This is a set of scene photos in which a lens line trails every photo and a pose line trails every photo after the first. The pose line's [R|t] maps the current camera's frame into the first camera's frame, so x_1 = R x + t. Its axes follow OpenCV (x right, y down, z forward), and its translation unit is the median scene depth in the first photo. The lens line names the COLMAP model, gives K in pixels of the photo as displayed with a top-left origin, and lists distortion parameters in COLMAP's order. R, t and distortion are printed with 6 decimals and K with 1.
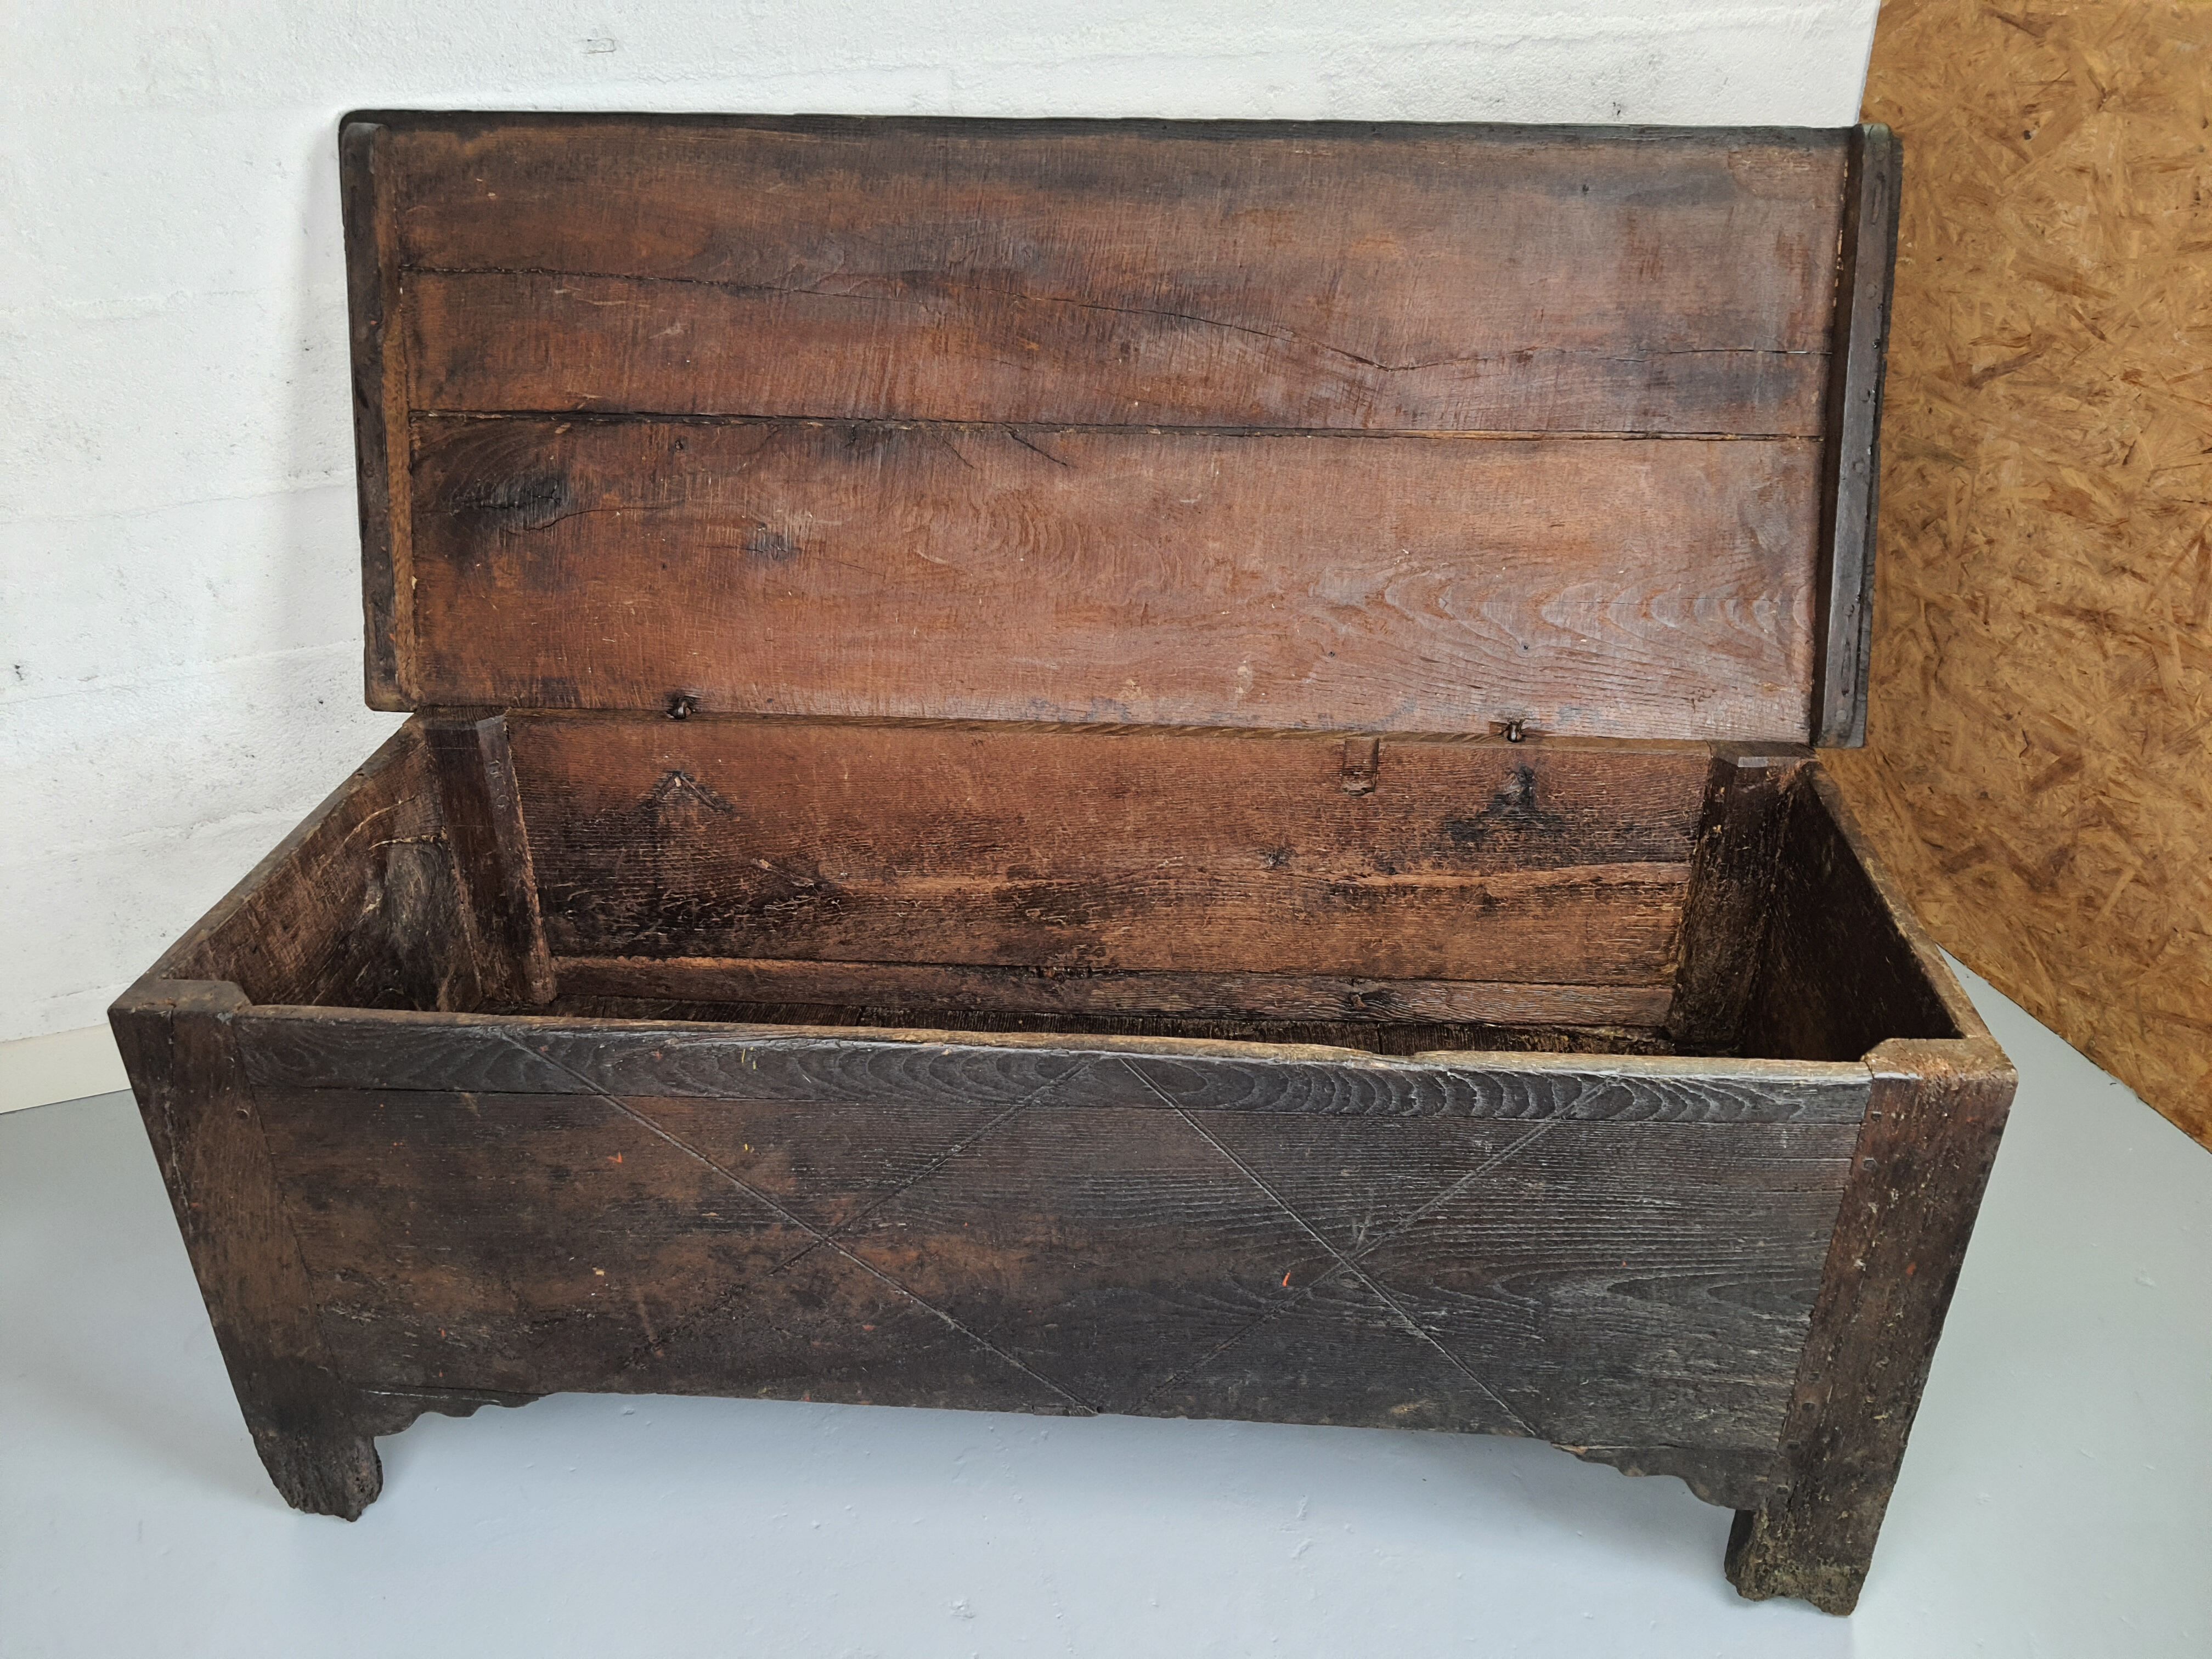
lens RADIAL K [[1739.0, 0, 1113.2], [0, 1739.0, 852.9], [0, 0, 1]] dist [0.052525, -0.109076]
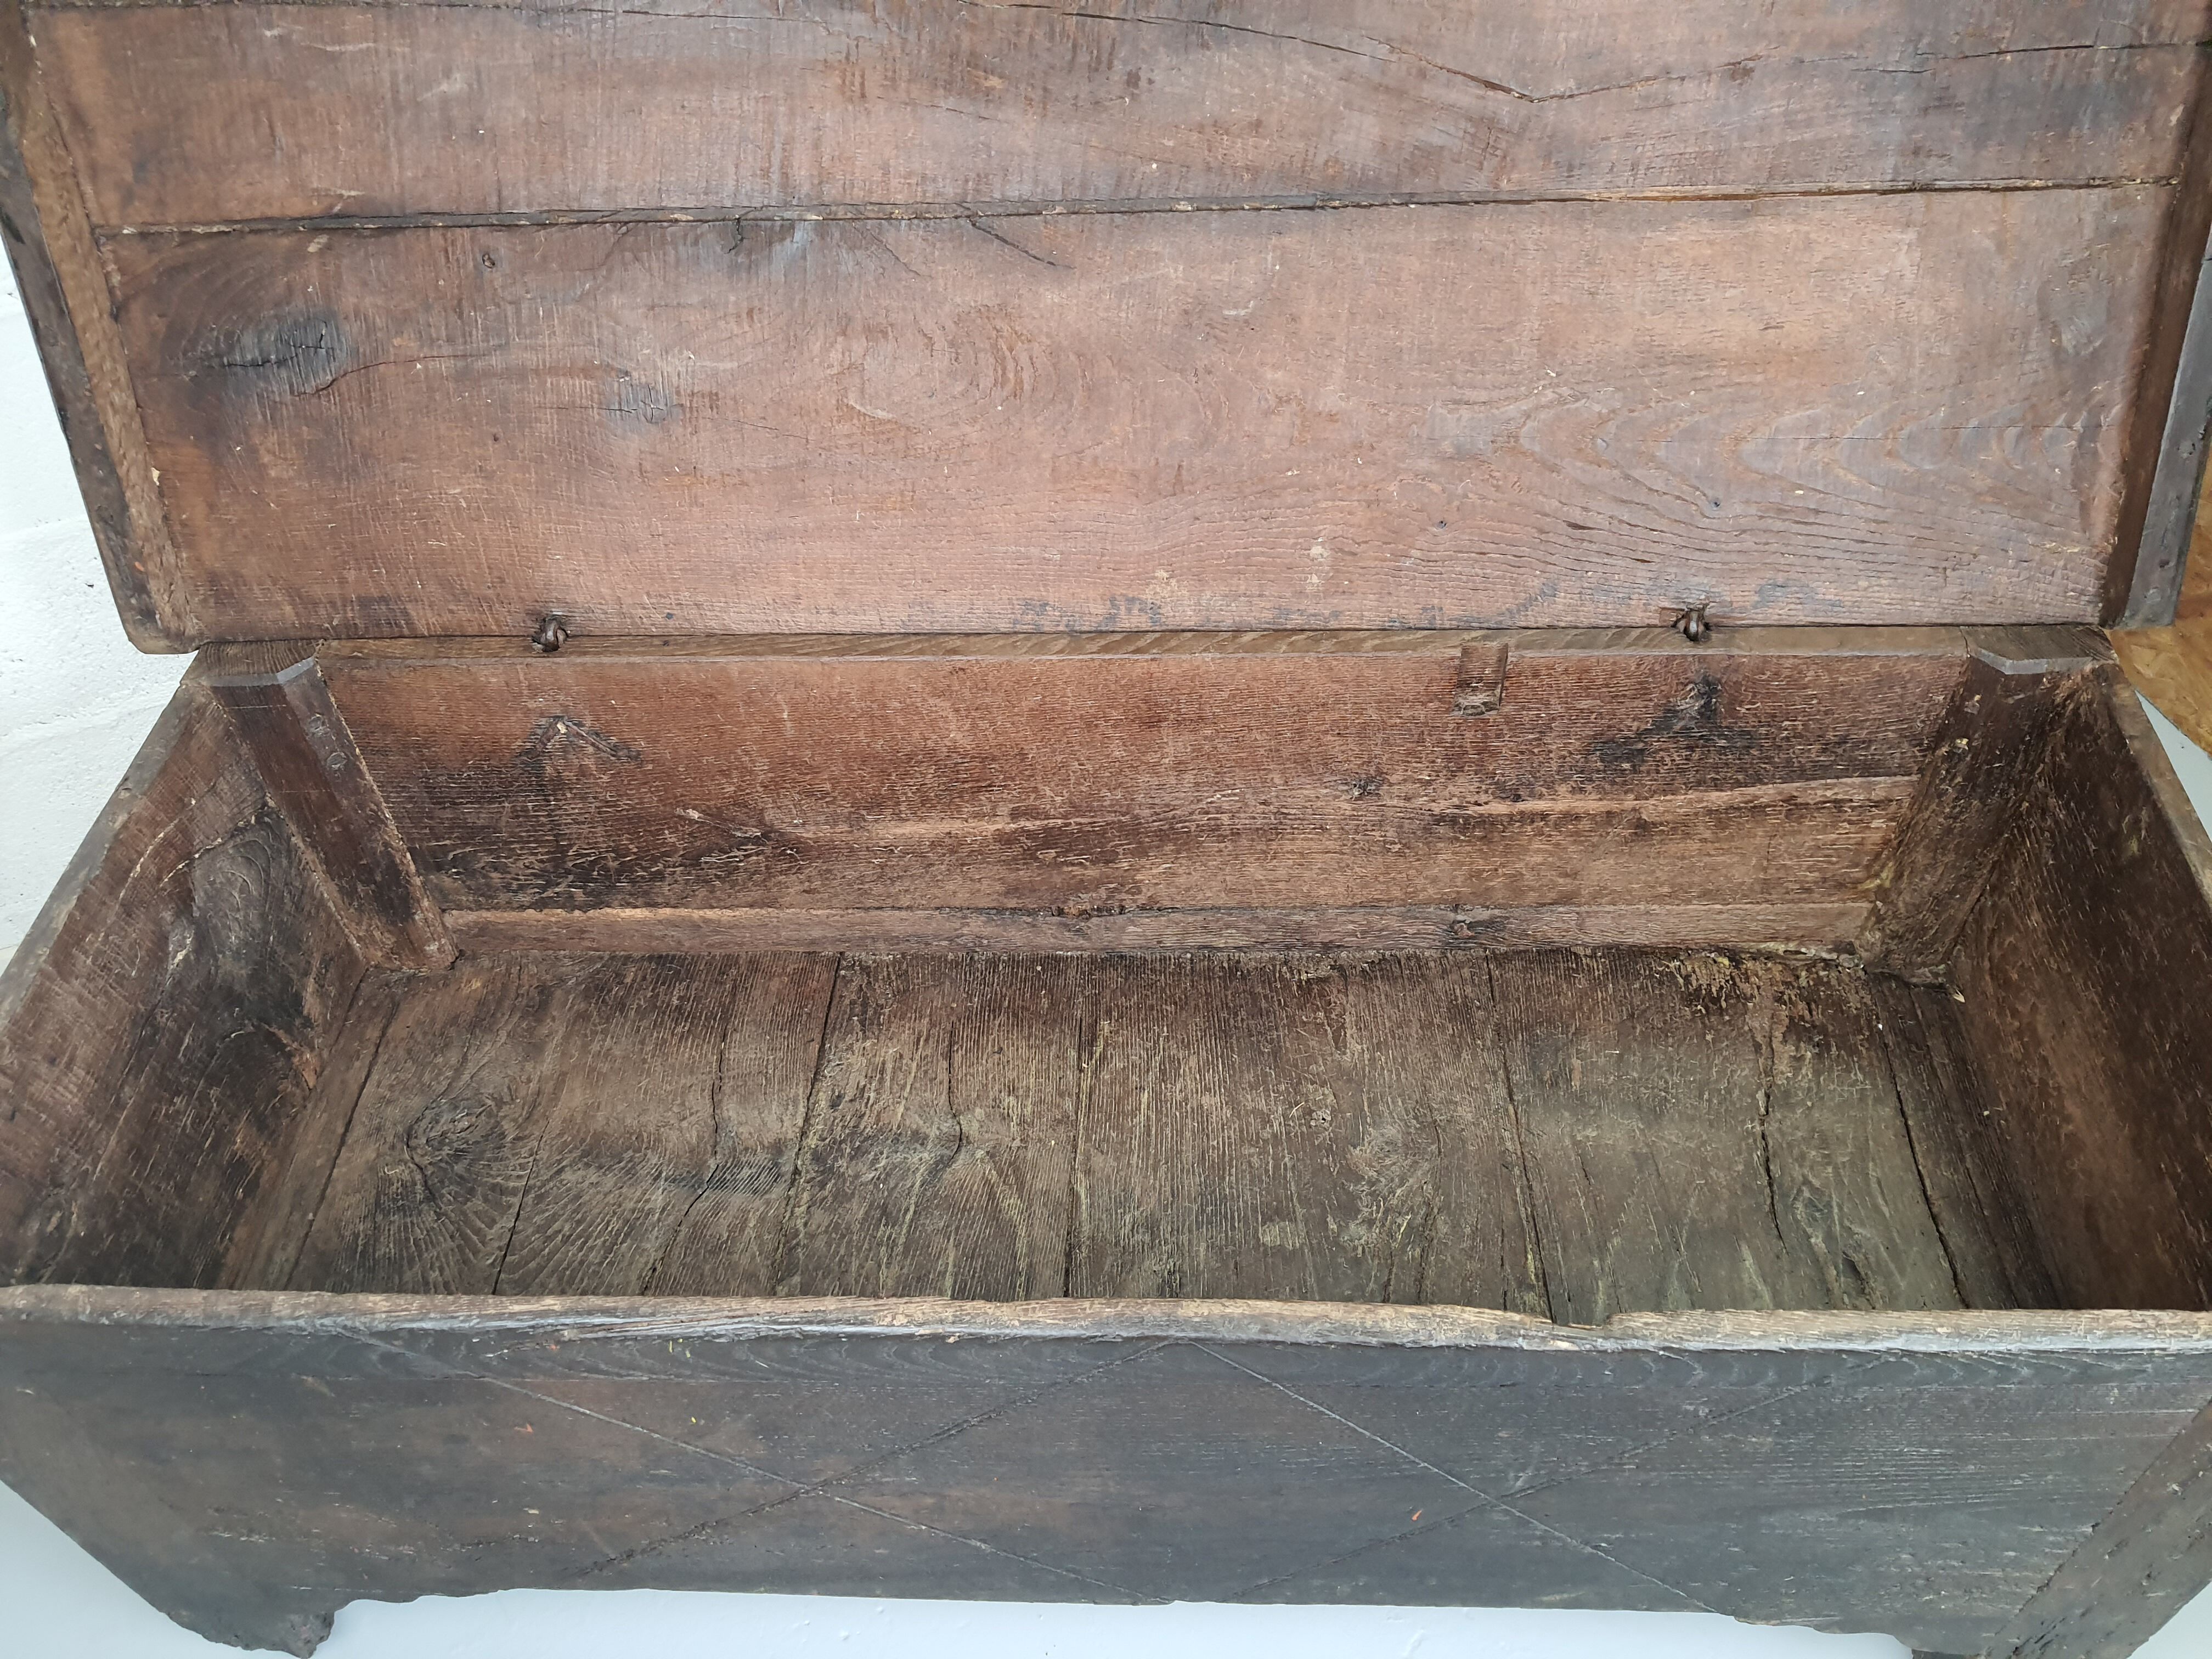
lens RADIAL K [[1739.0, 0, 1113.0], [0, 1739.0, 868.2], [0, 0, 1]] dist [0.052525, -0.109076]
pose [[0.998581, -0.051848, -0.012157, -0.009555], [0.053047, 0.948302, 0.312904, -0.254898], [-0.004695, -0.313105, 0.949707, 0.332363]]
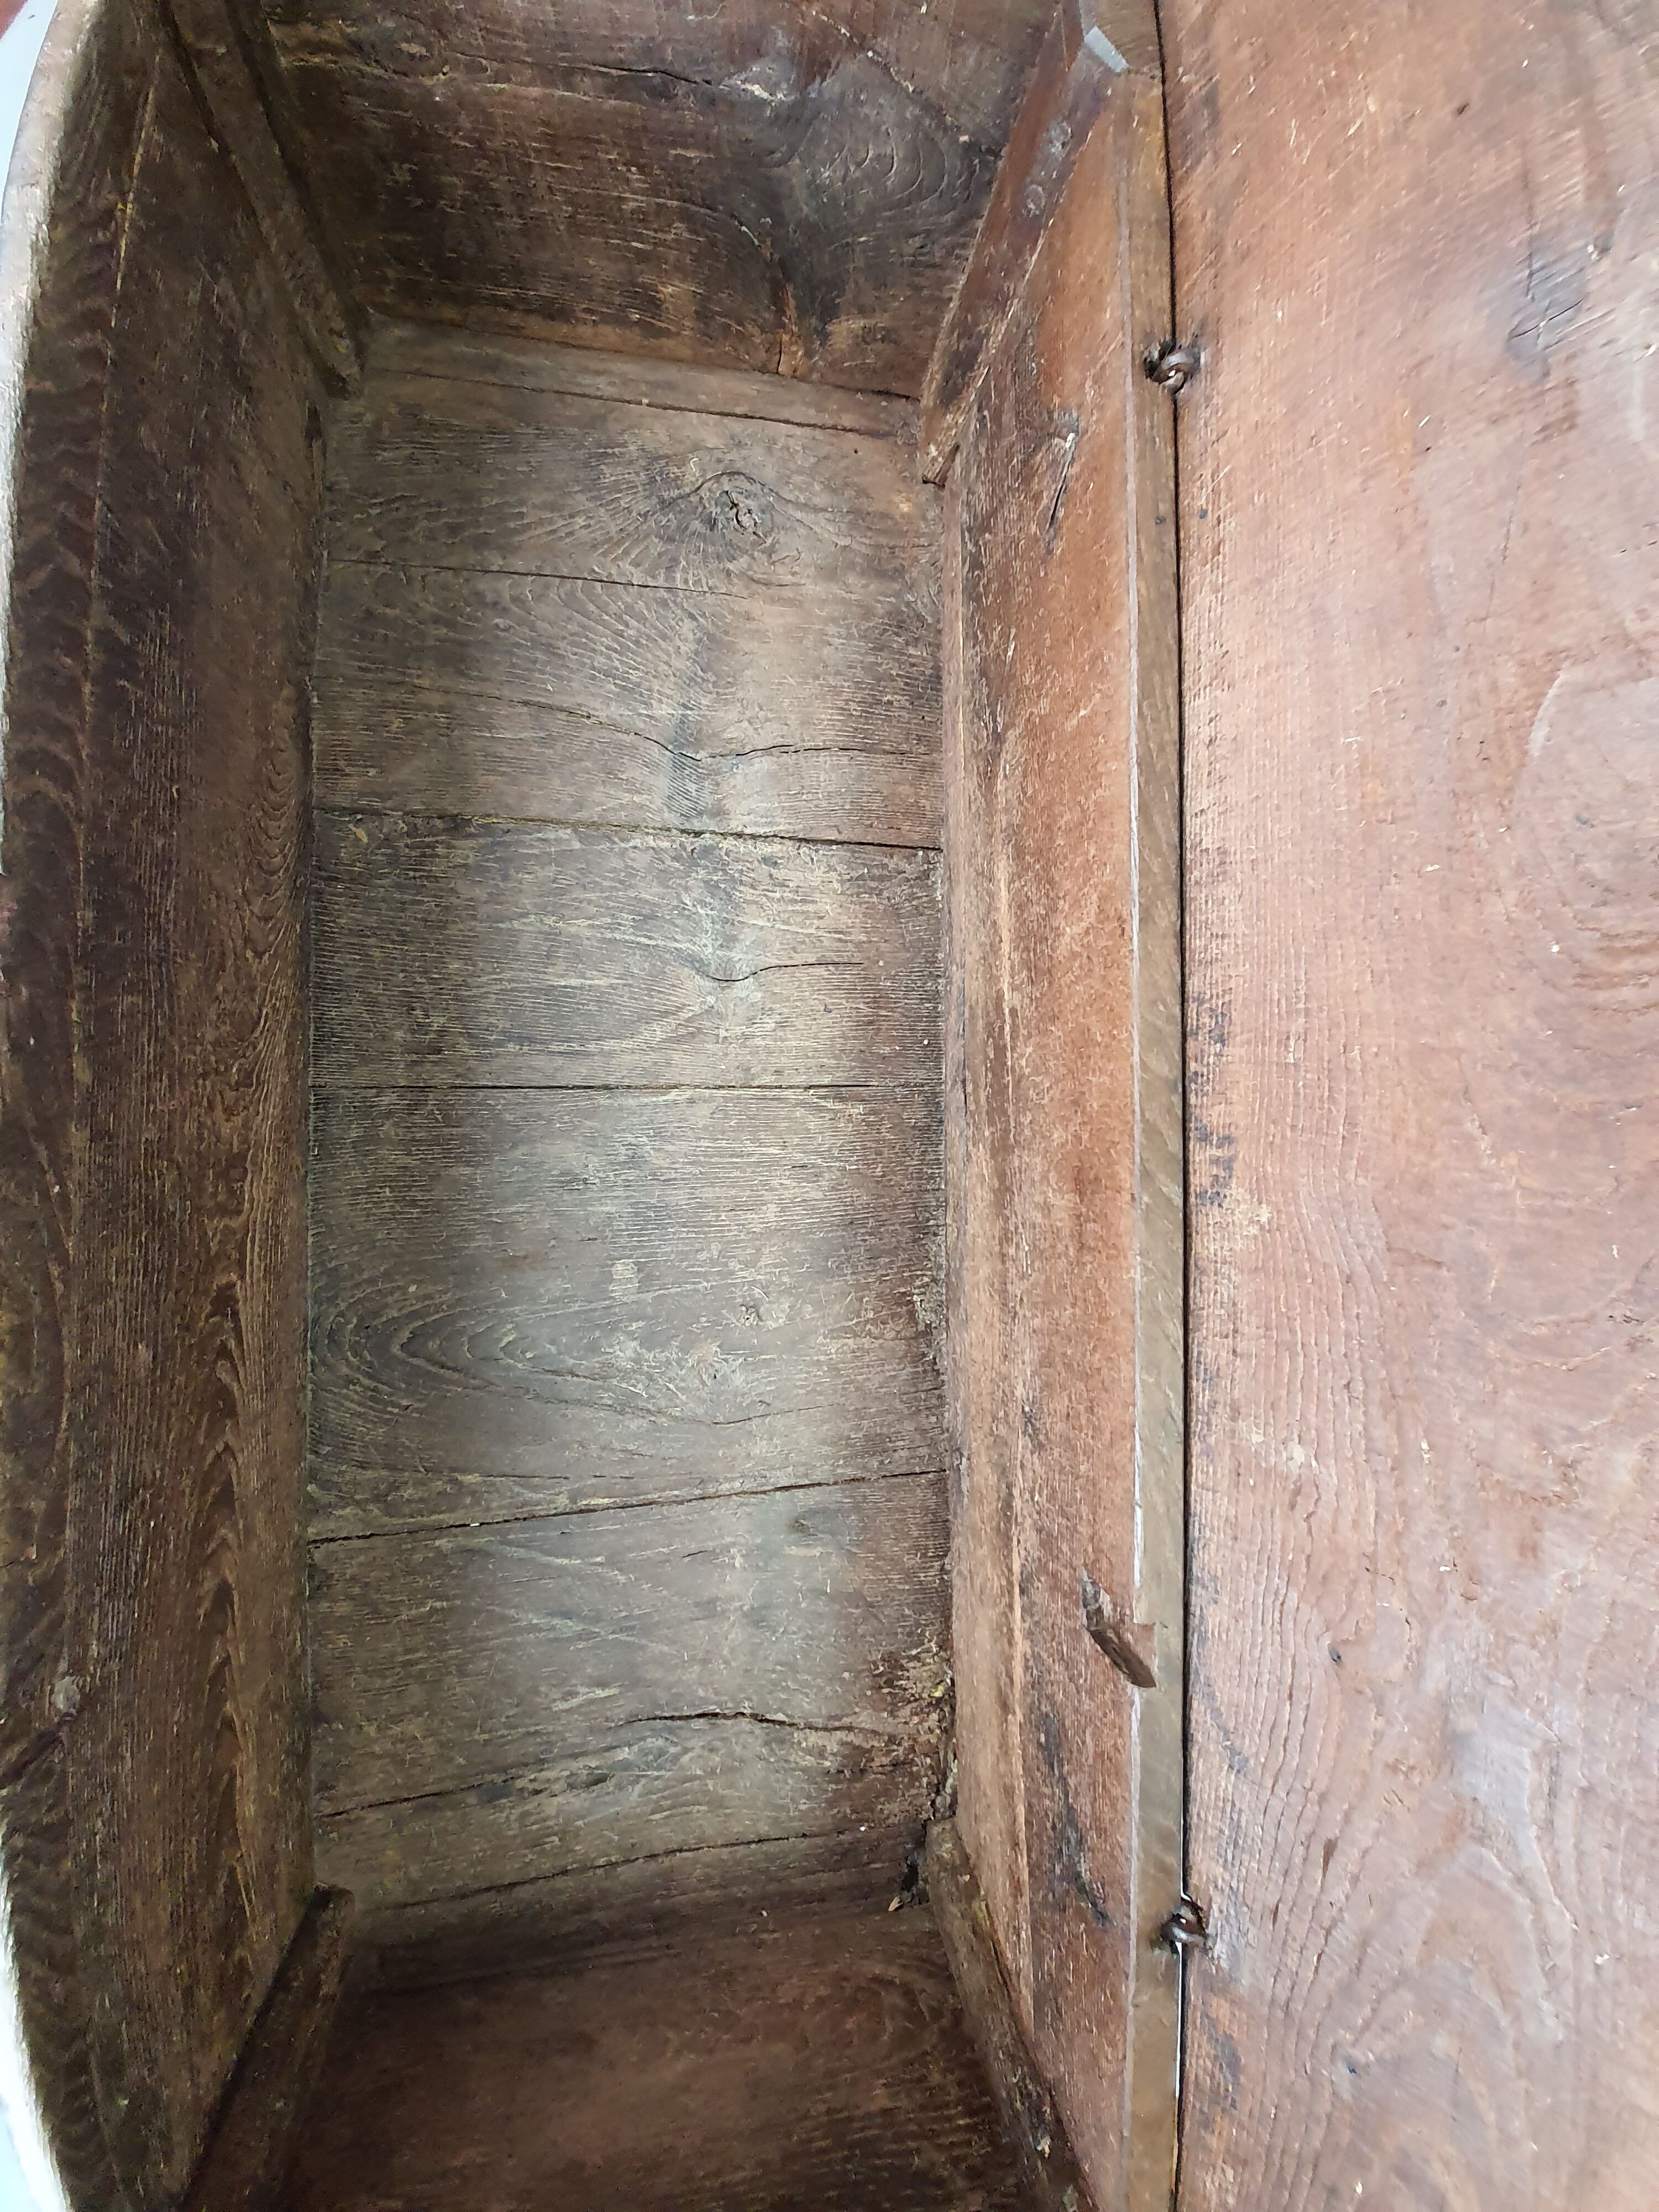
lens RADIAL K [[871.1, 0, 852.0], [0, 871.1, 1095.4], [0, 0, 1]] dist [-0.018213, -0.000550]
pose [[0.070686, 0.997474, -0.006978, -0.036223], [-0.639782, 0.050702, 0.766882, -0.258381], [0.765299, -0.049743, 0.641750, 0.920092]]
